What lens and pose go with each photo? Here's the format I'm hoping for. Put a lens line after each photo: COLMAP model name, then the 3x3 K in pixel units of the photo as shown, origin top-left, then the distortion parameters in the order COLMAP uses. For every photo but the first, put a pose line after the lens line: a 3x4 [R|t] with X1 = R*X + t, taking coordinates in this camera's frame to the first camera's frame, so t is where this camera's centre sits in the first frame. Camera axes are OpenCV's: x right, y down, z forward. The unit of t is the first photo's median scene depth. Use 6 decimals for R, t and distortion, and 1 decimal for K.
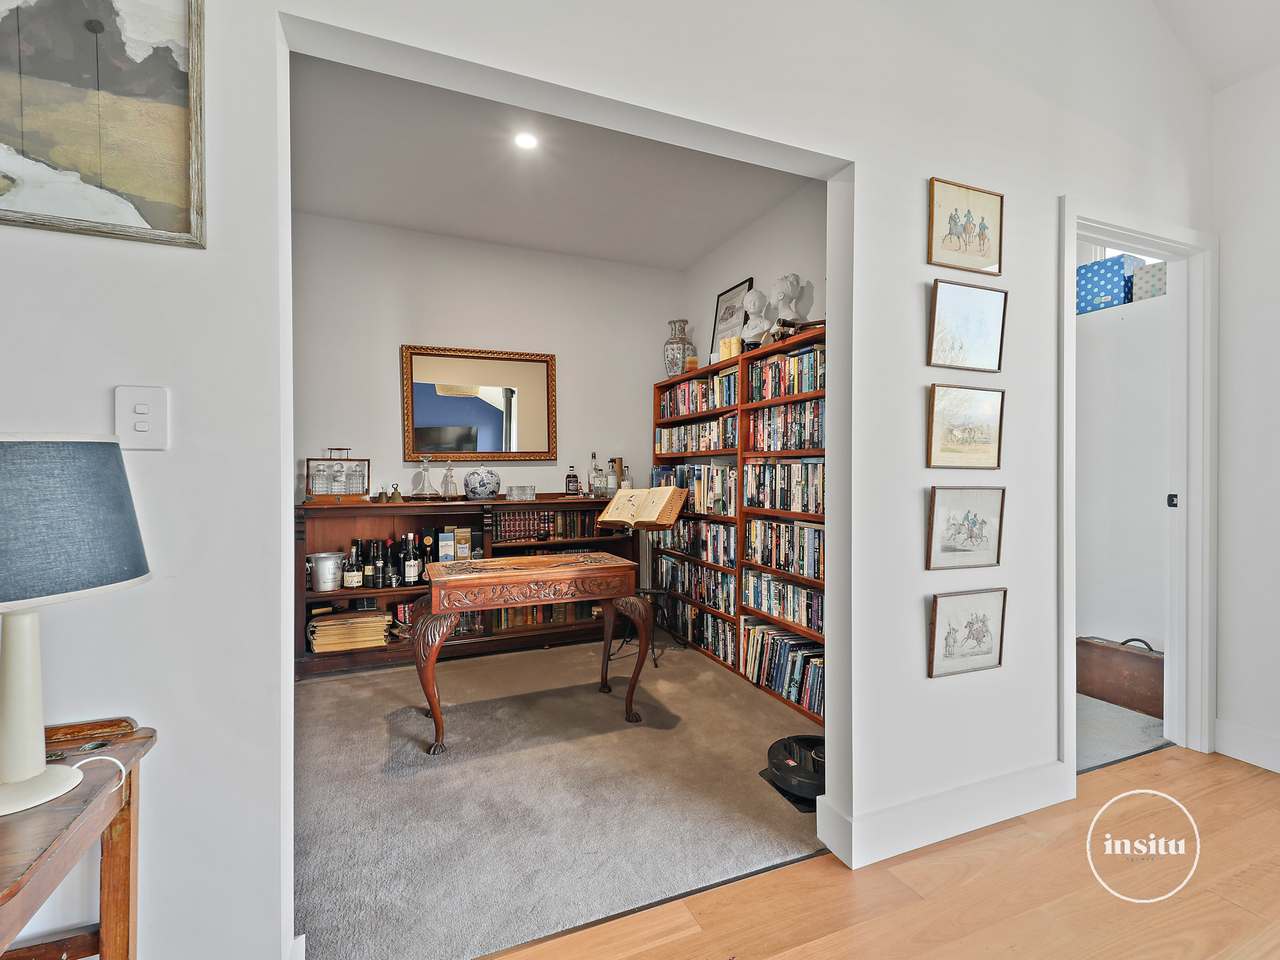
lens RADIAL K [[587.1, 0, 640.0], [0, 587.1, 480.0], [0, 0, 1]] dist [0.040919, -0.019936]
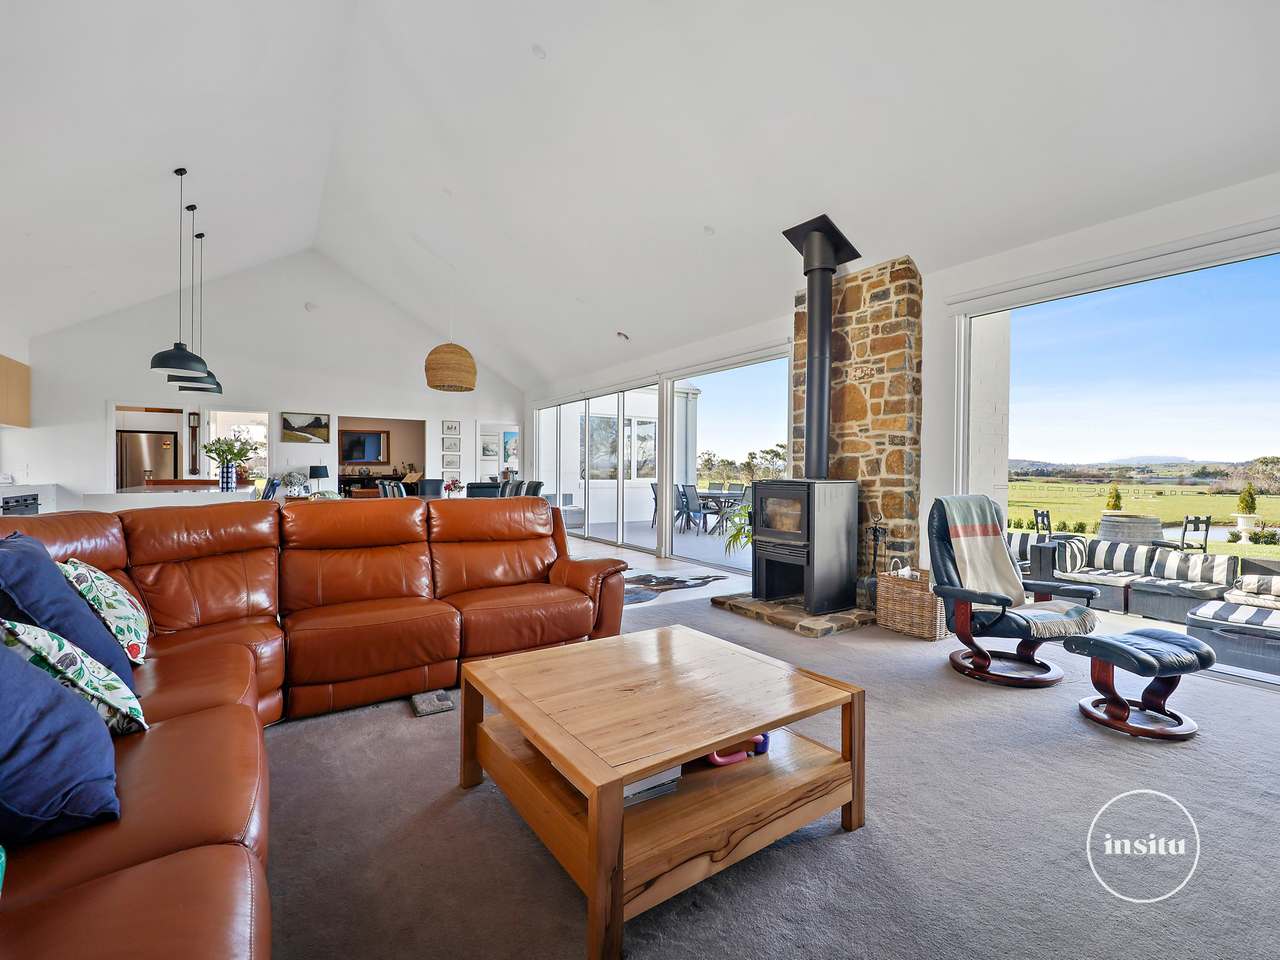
lens RADIAL K [[587.1, 0, 640.0], [0, 587.1, 480.0], [0, 0, 1]] dist [0.040919, -0.019936]
pose [[0.989066, 0.010670, 0.147085, 0.786453], [-0.011095, 0.999936, 0.002070, 0.031879], [-0.147054, -0.003679, 0.989122, -2.578729]]
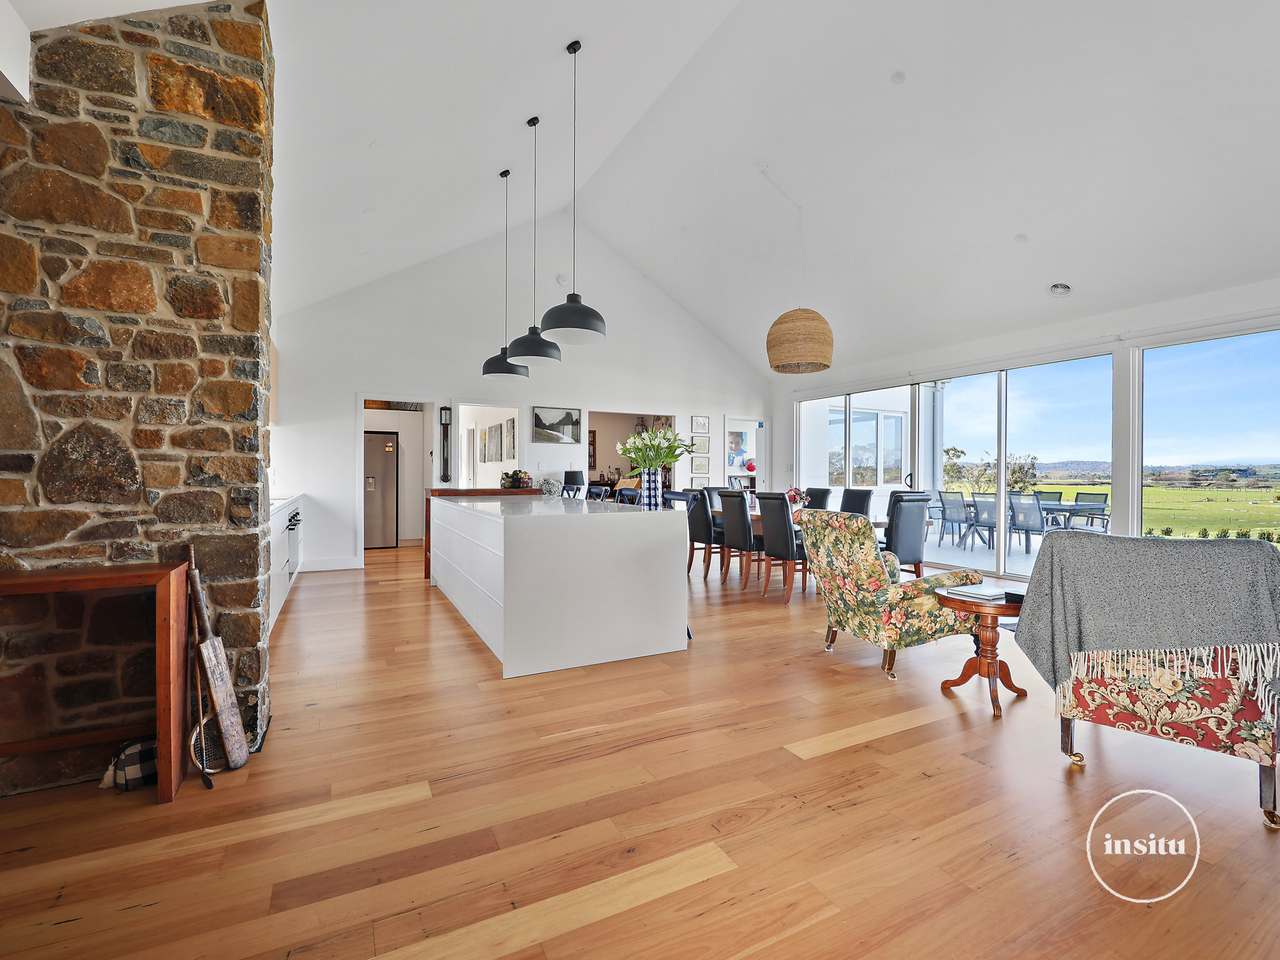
lens RADIAL K [[587.1, 0, 640.0], [0, 587.1, 480.0], [0, 0, 1]] dist [0.040919, -0.019936]
pose [[0.997155, 0.009927, 0.074719, -0.154136], [-0.009771, 0.999949, -0.002451, 0.026548], [-0.074739, 0.001714, 0.997202, -1.932766]]
